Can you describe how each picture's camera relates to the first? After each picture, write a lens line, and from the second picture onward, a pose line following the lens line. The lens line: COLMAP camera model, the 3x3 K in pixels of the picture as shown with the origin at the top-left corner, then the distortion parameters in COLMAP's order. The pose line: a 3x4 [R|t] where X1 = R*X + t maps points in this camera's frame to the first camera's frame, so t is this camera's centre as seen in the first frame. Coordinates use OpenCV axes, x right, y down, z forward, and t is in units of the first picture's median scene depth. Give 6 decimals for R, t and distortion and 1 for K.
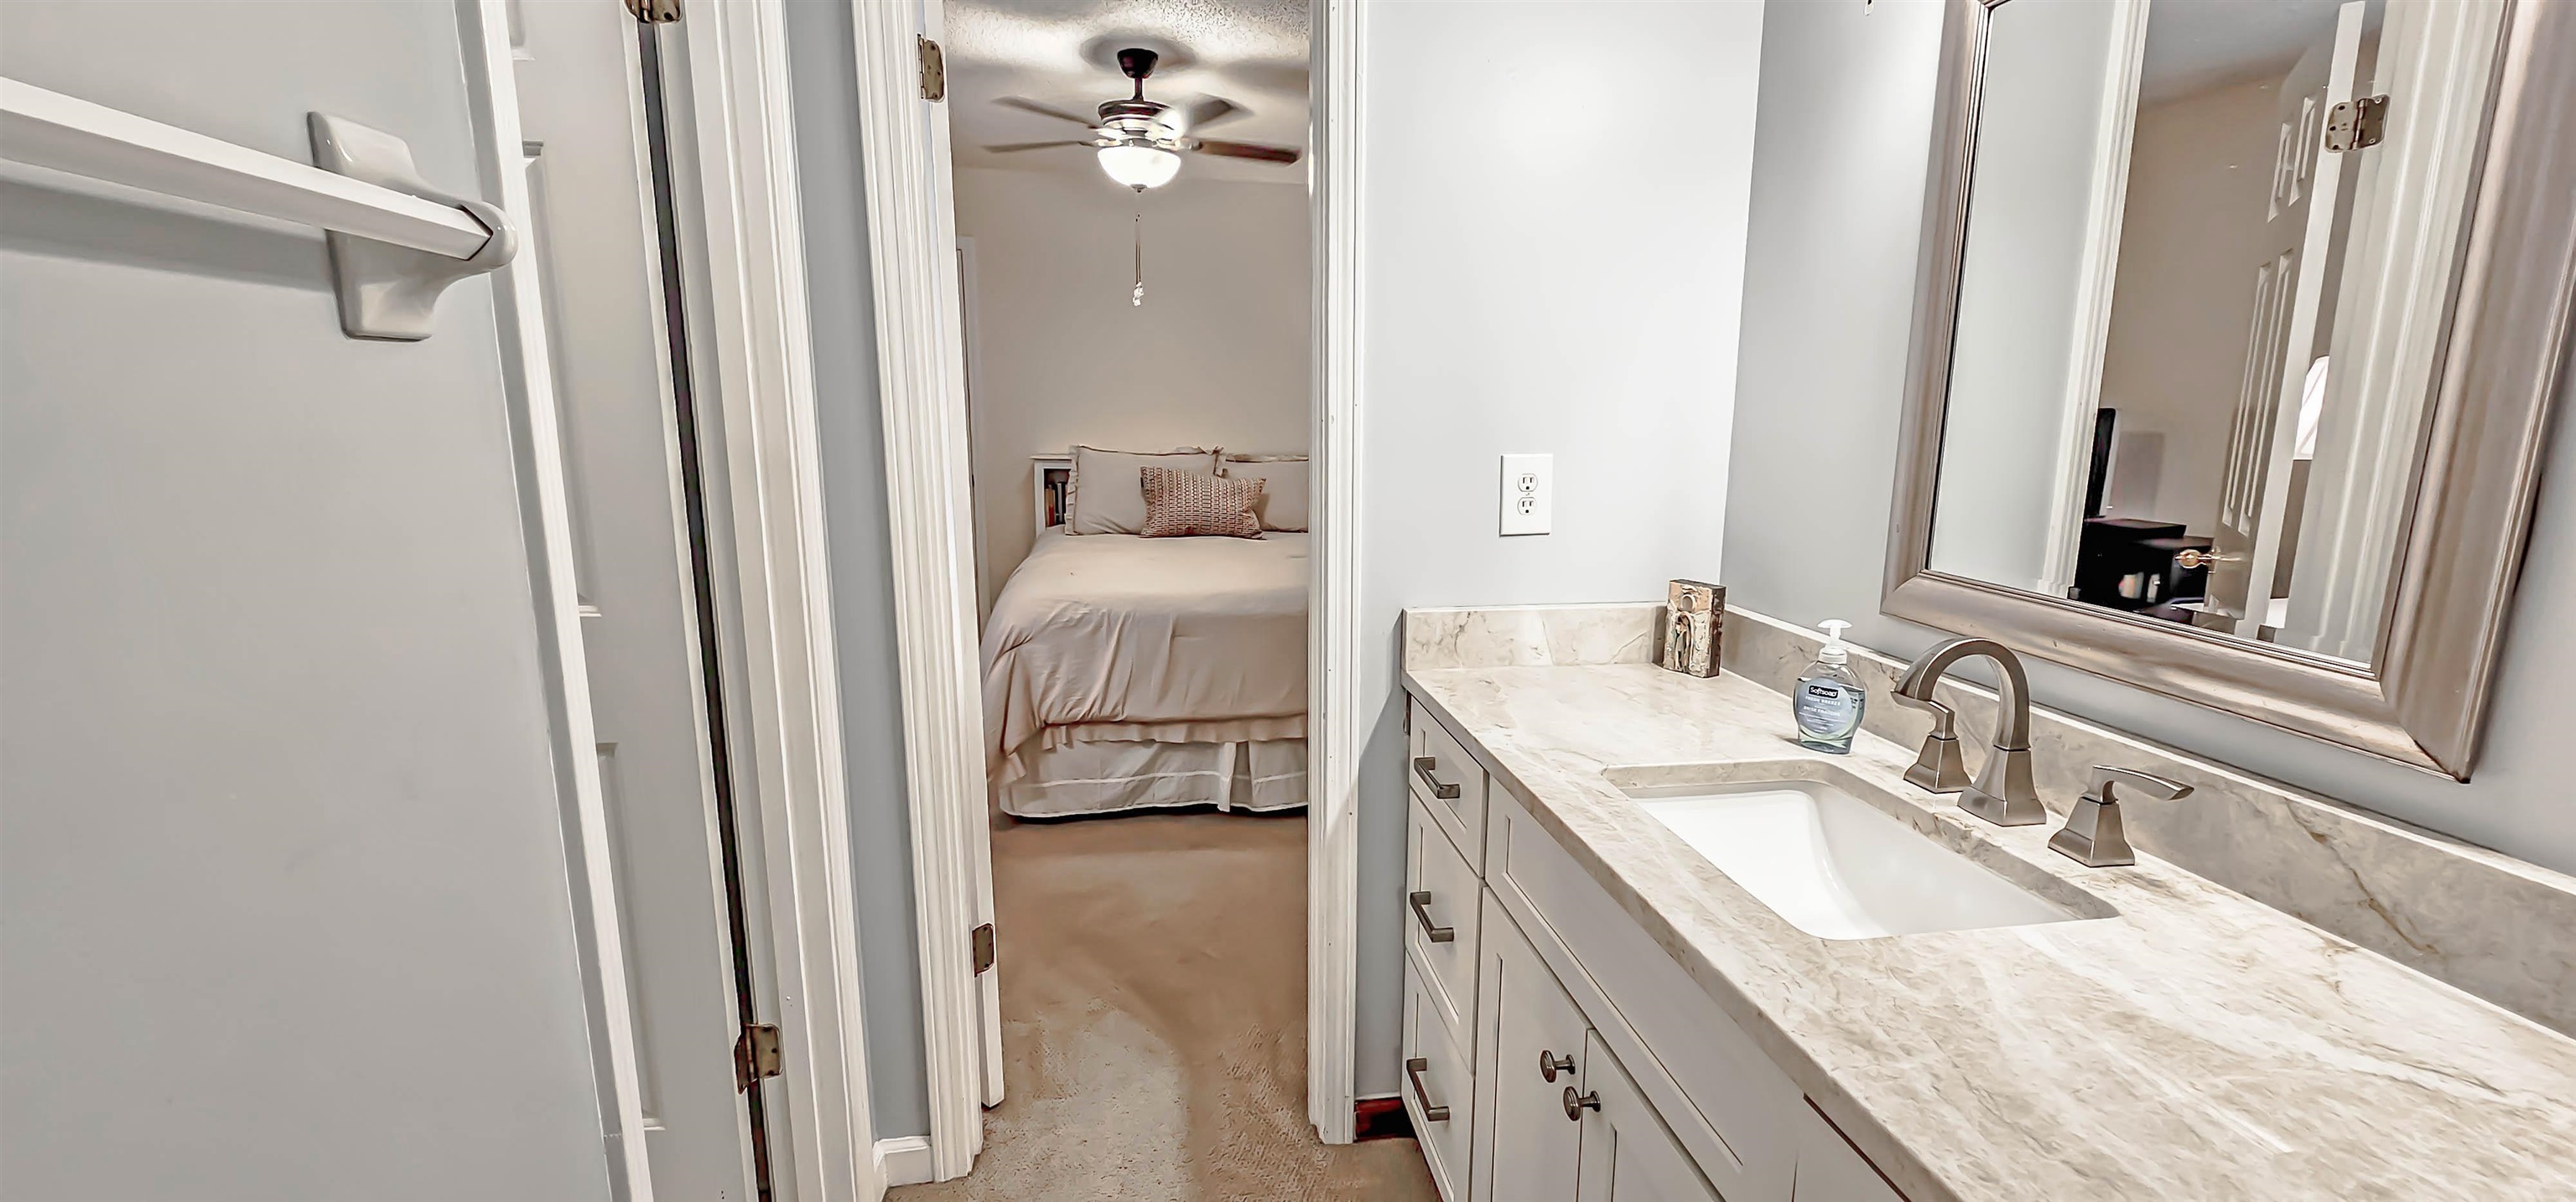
lens RADIAL K [[1057.6, 0, 1292.7], [0, 1057.6, 604.2], [0, 0, 1]] dist [0.007878, -0.001516]
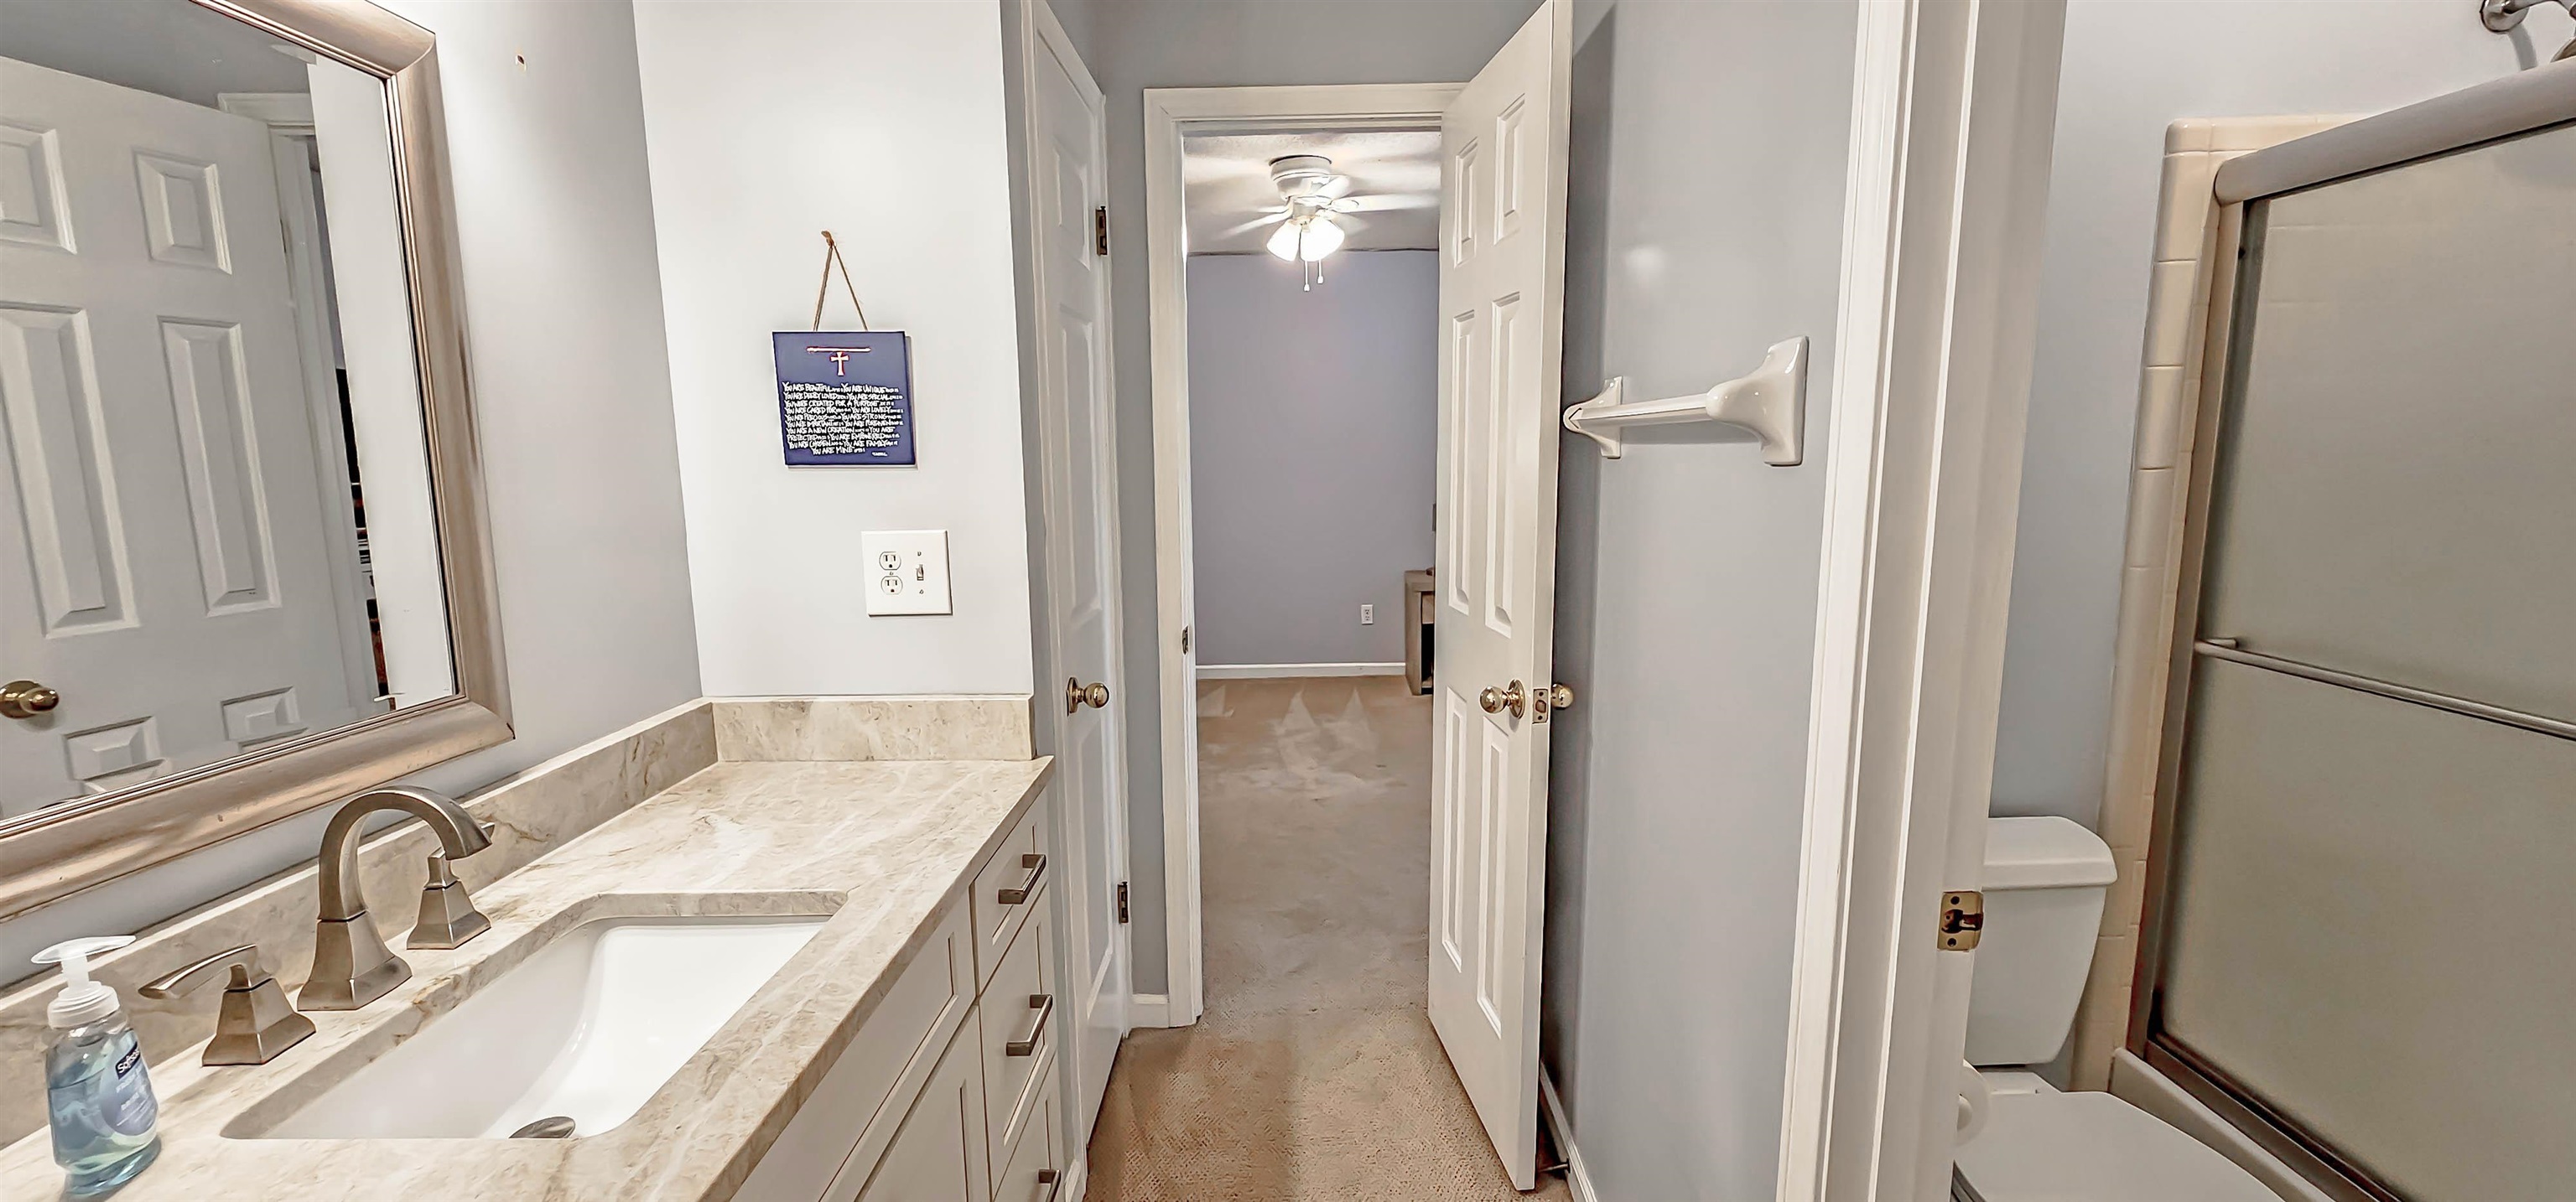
lens RADIAL K [[1057.6, 0, 1289.1], [0, 1057.6, 598.5], [0, 0, 1]] dist [0.007878, -0.001516]
pose [[-0.985434, -0.019748, 0.168906, -0.296585], [0.036239, 0.946033, 0.322037, -0.480274], [-0.166150, 0.323467, -0.931538, 2.125448]]
